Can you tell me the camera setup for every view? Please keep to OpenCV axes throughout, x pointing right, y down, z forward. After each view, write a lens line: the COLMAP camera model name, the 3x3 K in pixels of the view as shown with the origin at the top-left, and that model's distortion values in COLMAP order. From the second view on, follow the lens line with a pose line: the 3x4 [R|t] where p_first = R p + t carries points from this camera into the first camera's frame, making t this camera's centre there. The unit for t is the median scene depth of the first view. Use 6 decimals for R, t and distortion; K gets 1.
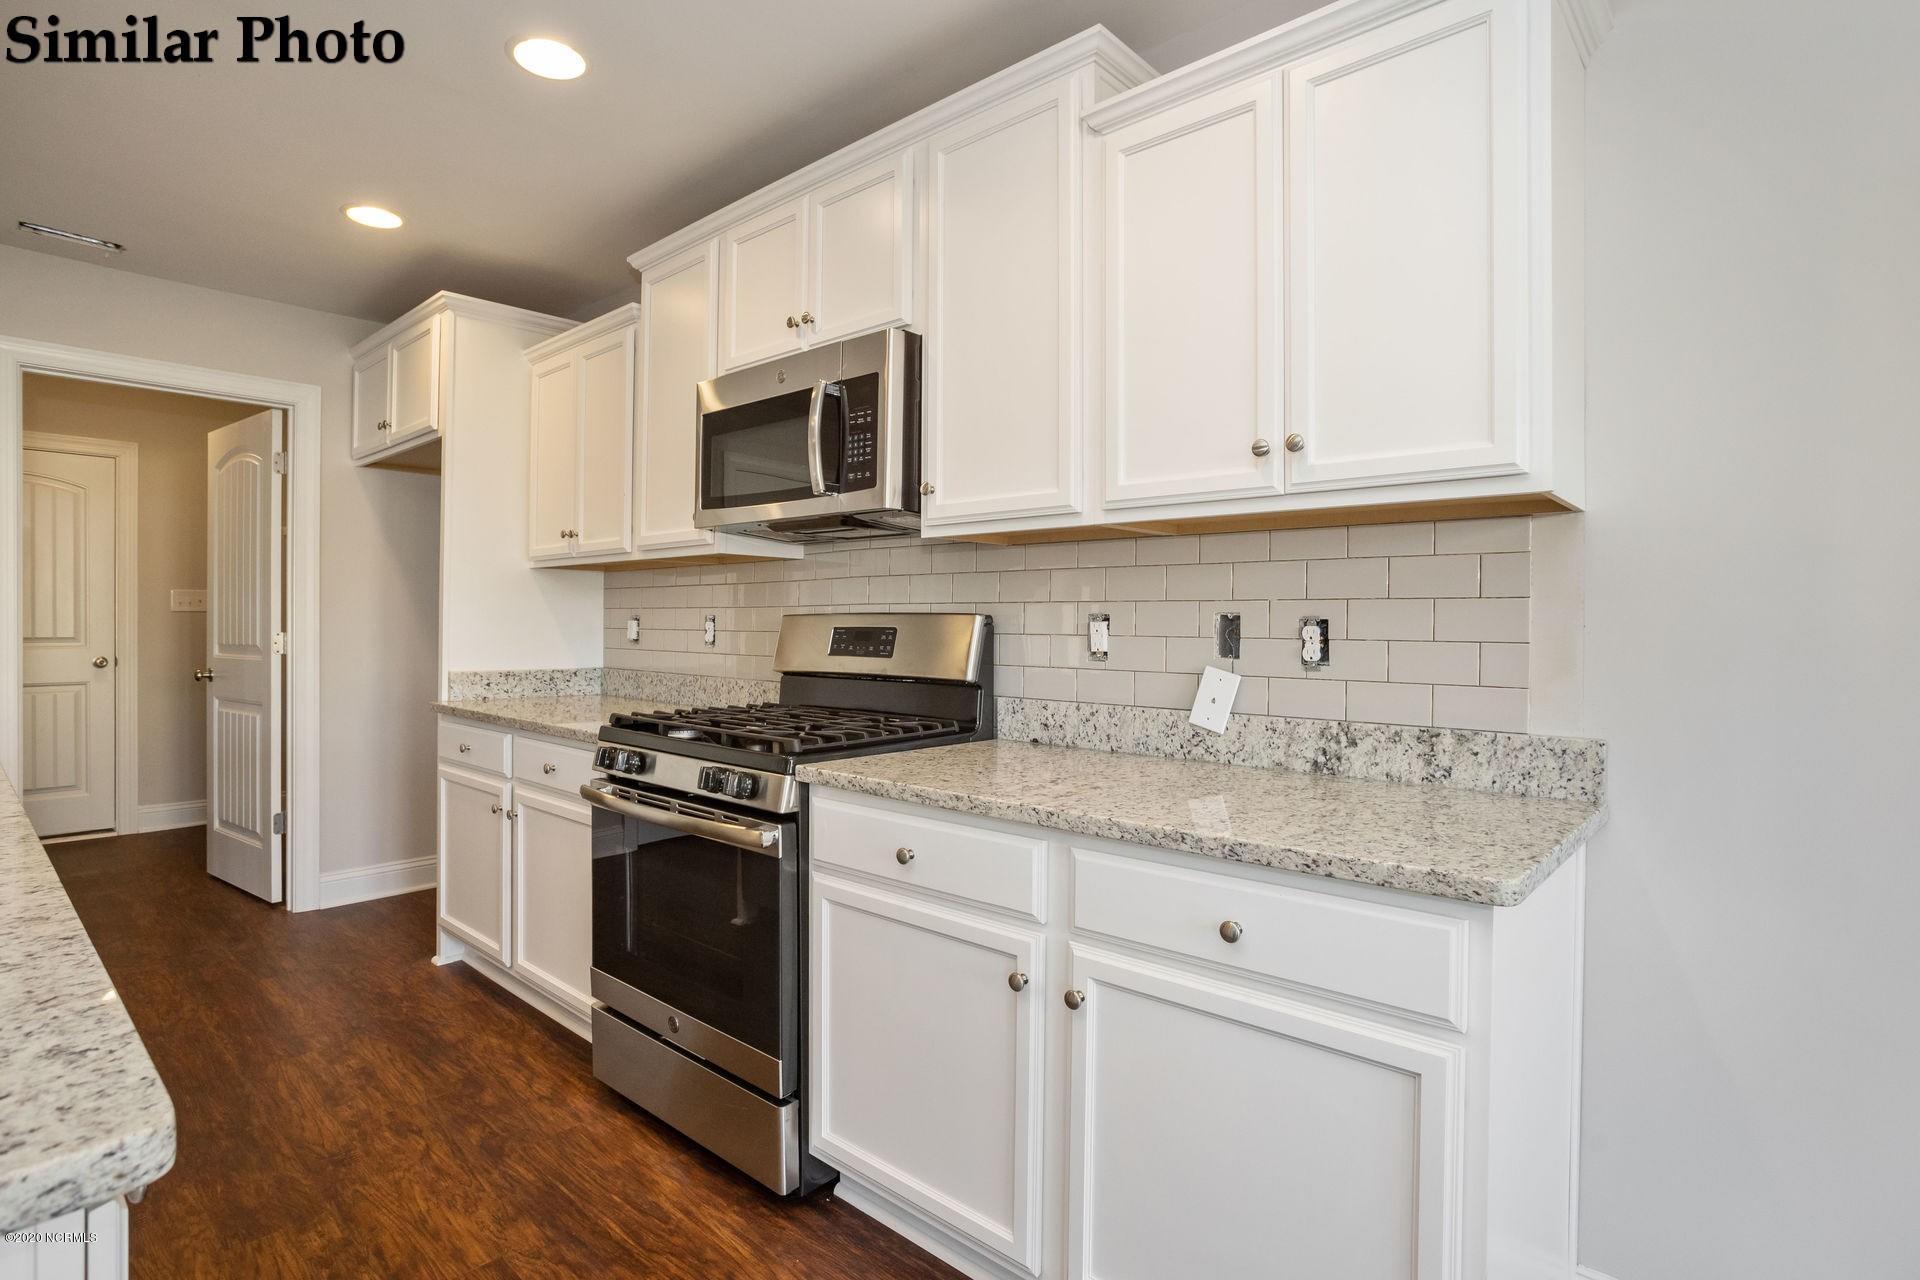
lens RADIAL K [[956.9, 0, 953.4], [0, 956.9, 614.3], [0, 0, 1]] dist [-0.042058, 0.018724]
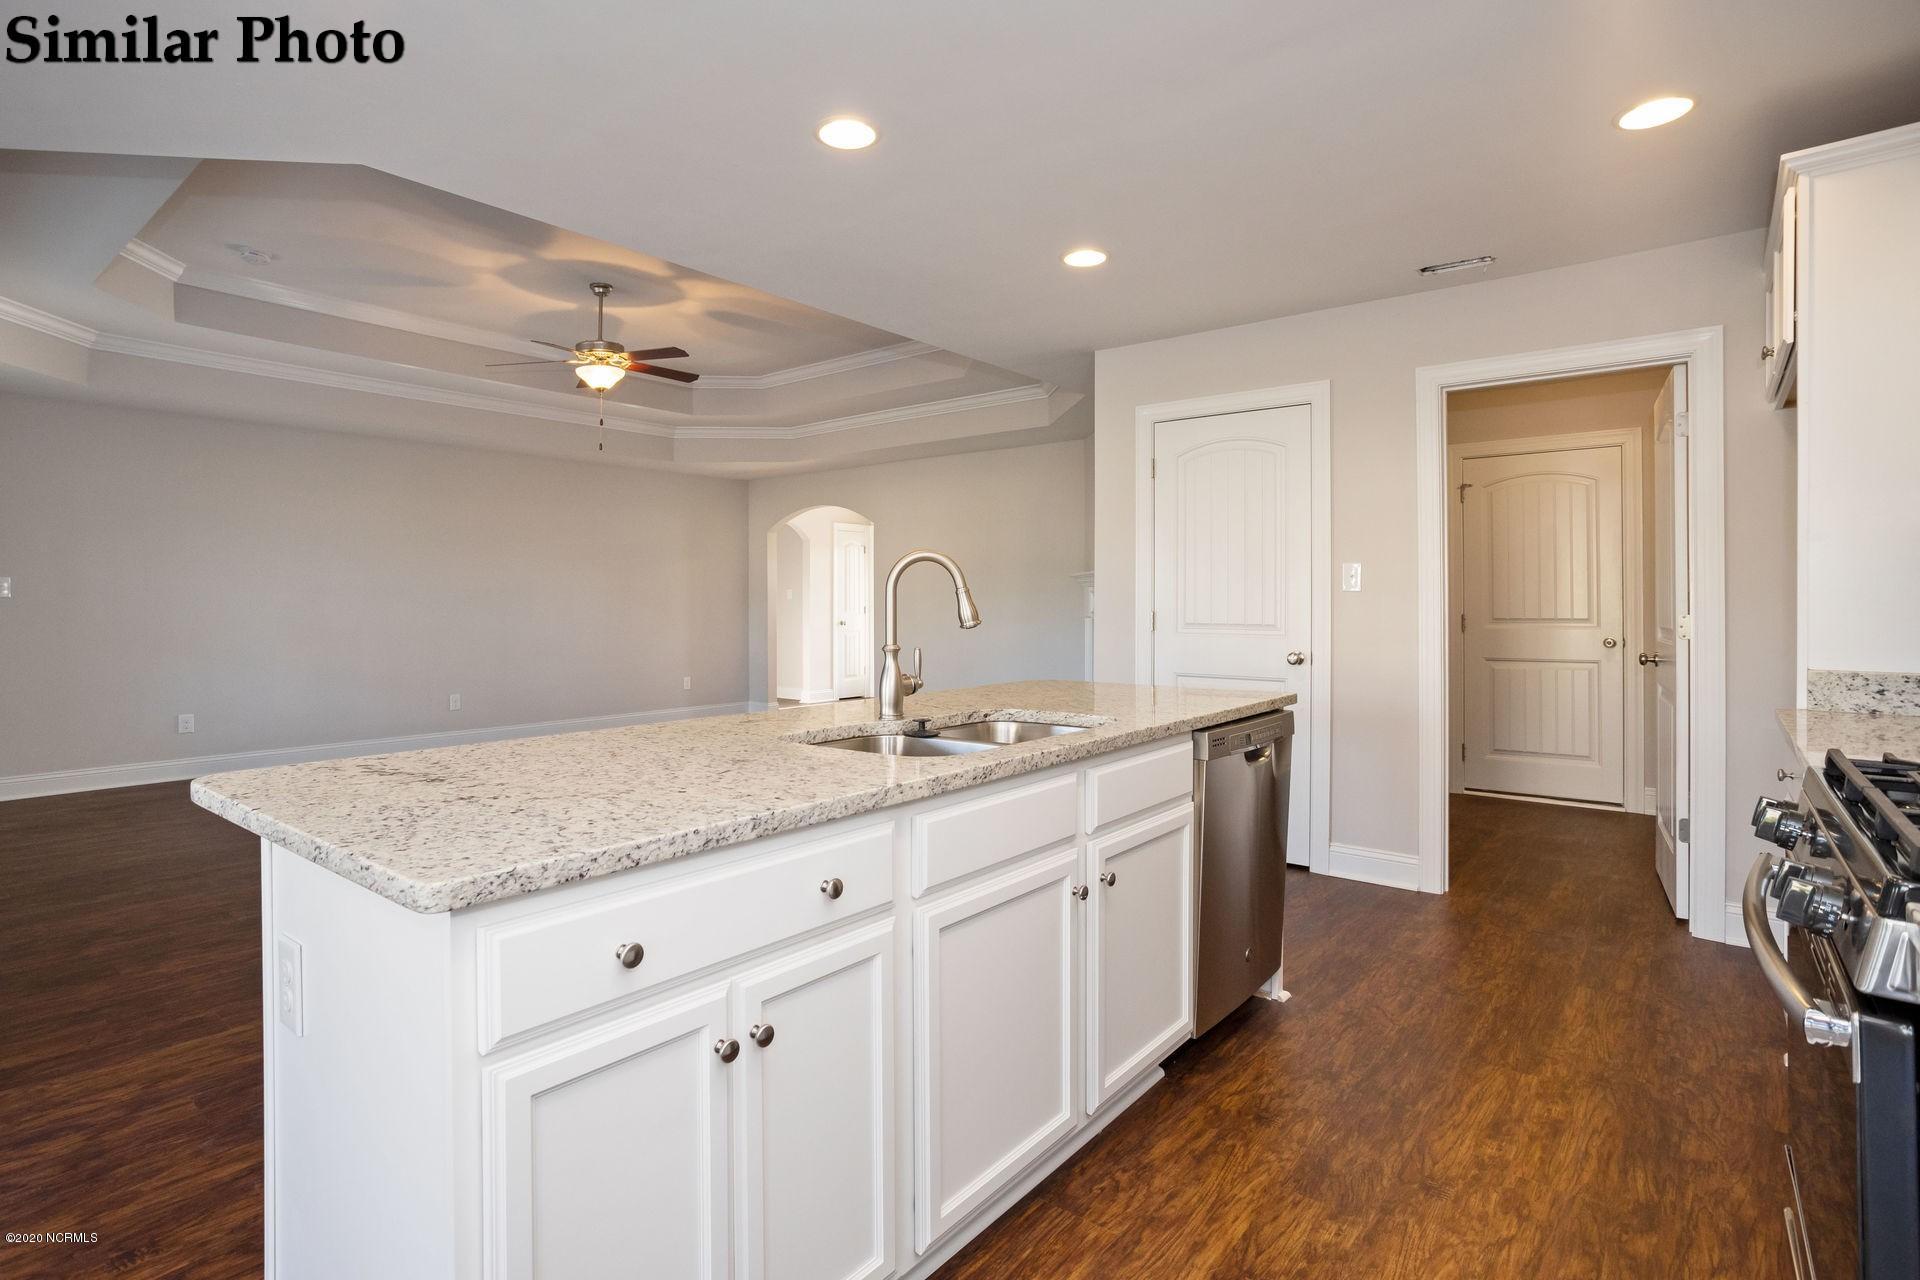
lens RADIAL K [[956.9, 0, 944.5], [0, 956.9, 596.4], [0, 0, 1]] dist [-0.042058, 0.018724]
pose [[0.044153, -0.013763, -0.998930, 0.205635], [0.012647, 0.999833, -0.013216, 0.007049], [0.998945, -0.012050, 0.044320, 0.395982]]
